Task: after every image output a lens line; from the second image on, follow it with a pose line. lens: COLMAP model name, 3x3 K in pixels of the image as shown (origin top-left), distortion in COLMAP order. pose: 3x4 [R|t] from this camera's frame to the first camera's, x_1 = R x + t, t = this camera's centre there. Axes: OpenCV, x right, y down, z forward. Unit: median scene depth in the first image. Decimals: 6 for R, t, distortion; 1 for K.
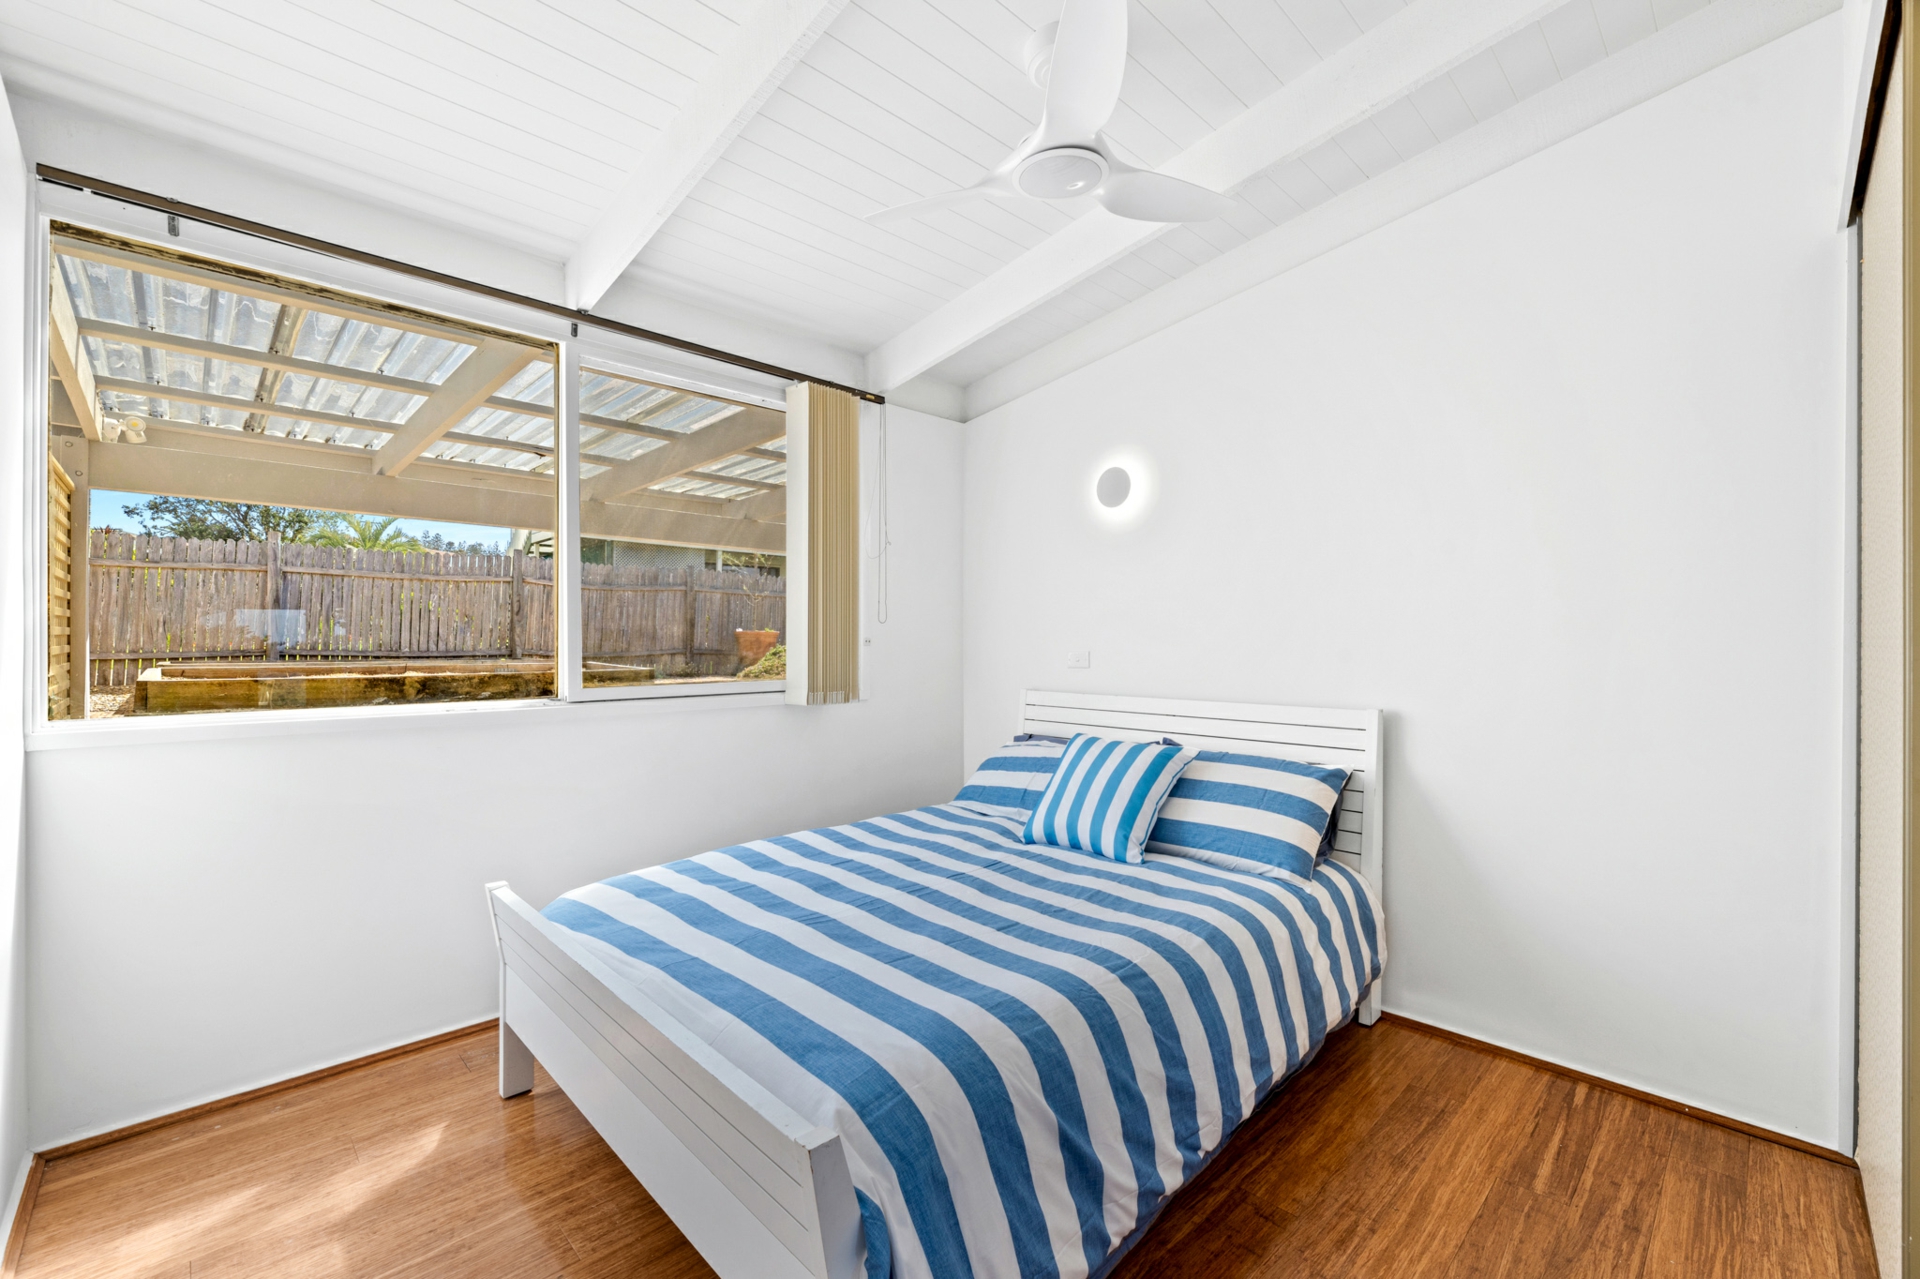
lens RADIAL K [[801.4, 0, 960.0], [0, 801.4, 639.5], [0, 0, 1]] dist [0.001749, 0.000136]
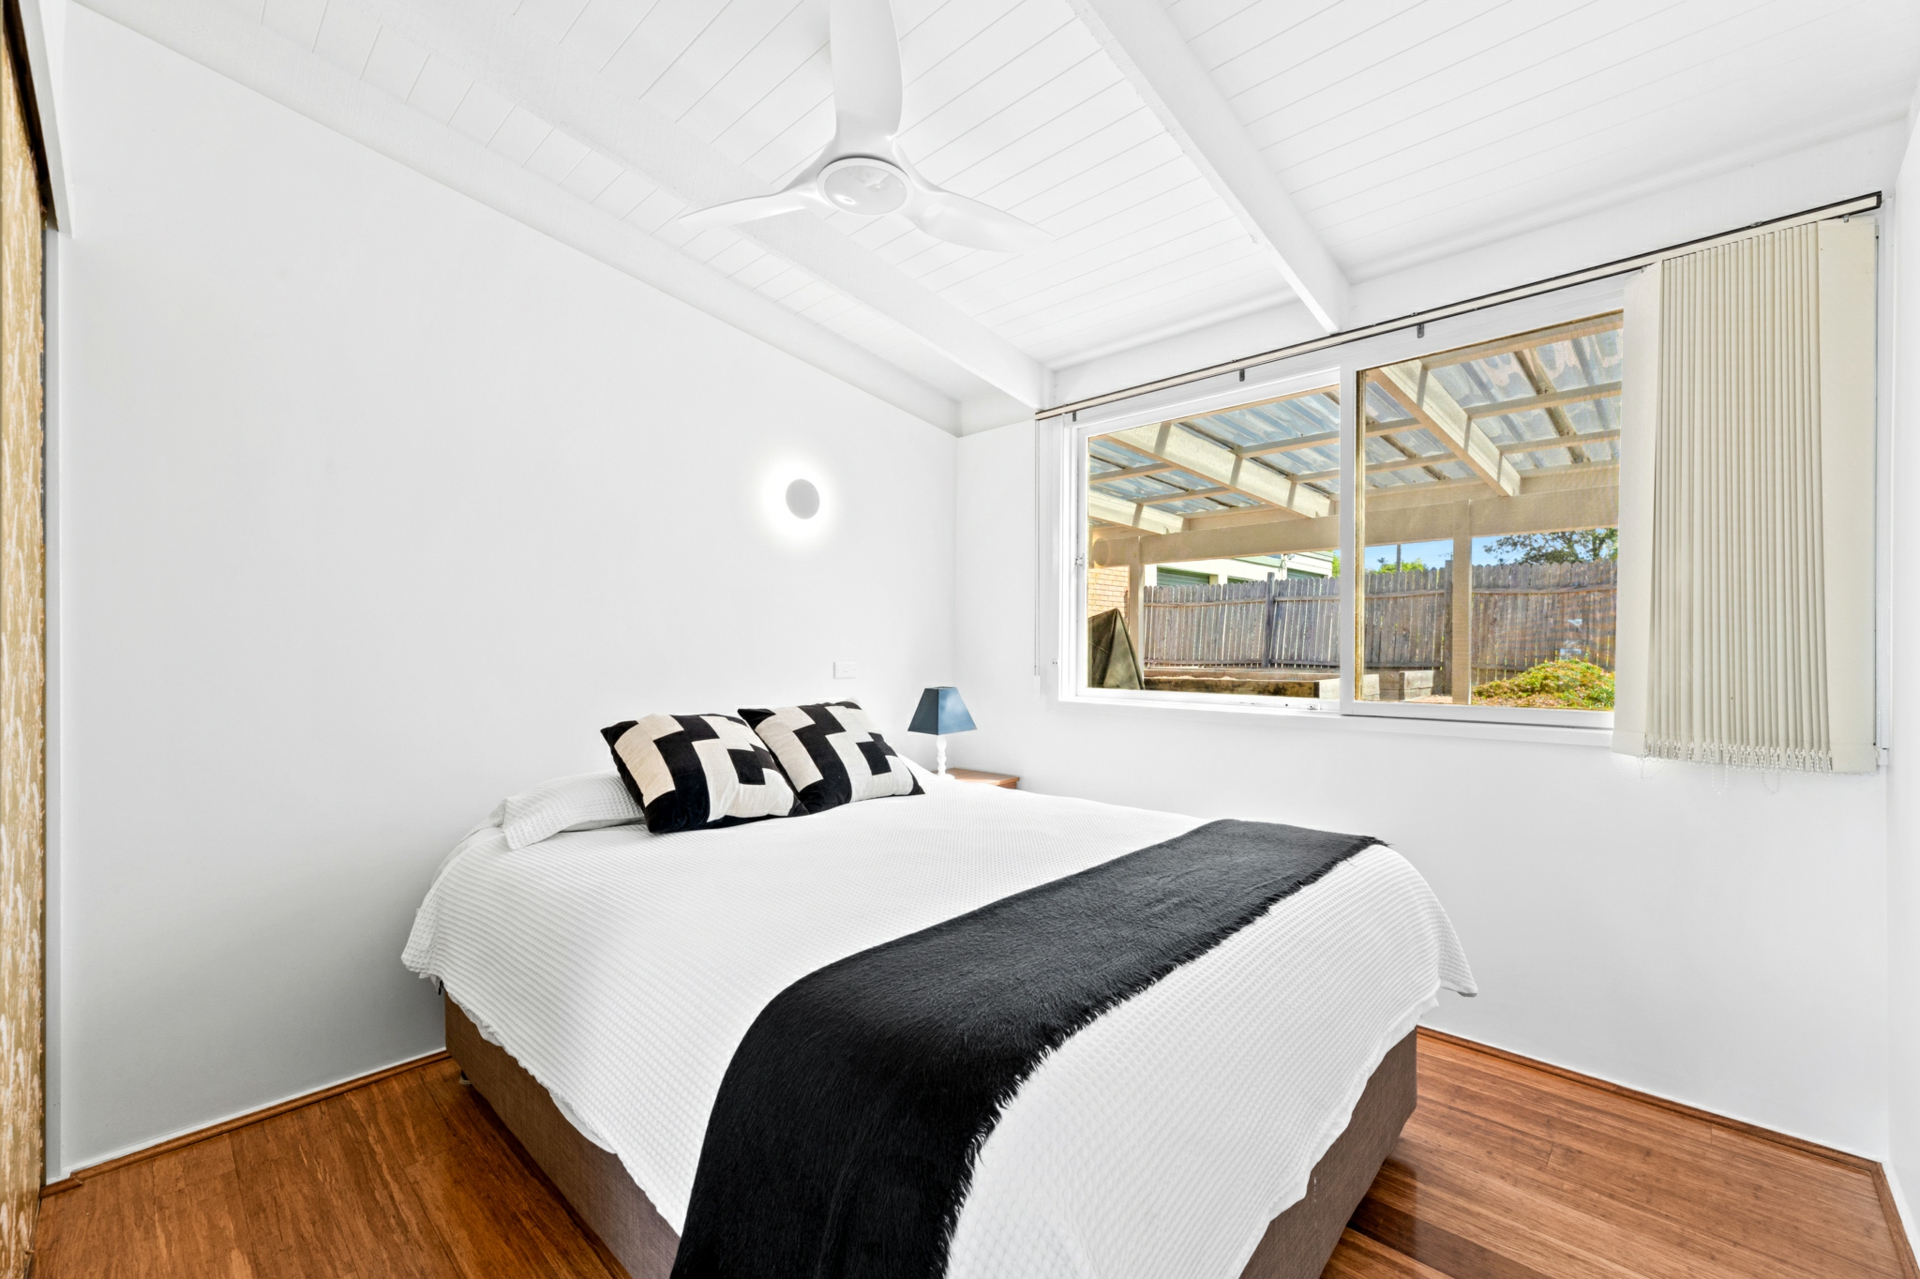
lens RADIAL K [[766.1, 0, 960.0], [0, 766.1, 639.5], [0, 0, 1]] dist [-0.000953, -0.000003]
pose [[0.042823, -0.015430, -0.998964, 0.377540], [-0.000550, 0.999880, -0.015468, 0.000168], [0.999083, 0.001212, 0.042809, 0.374926]]
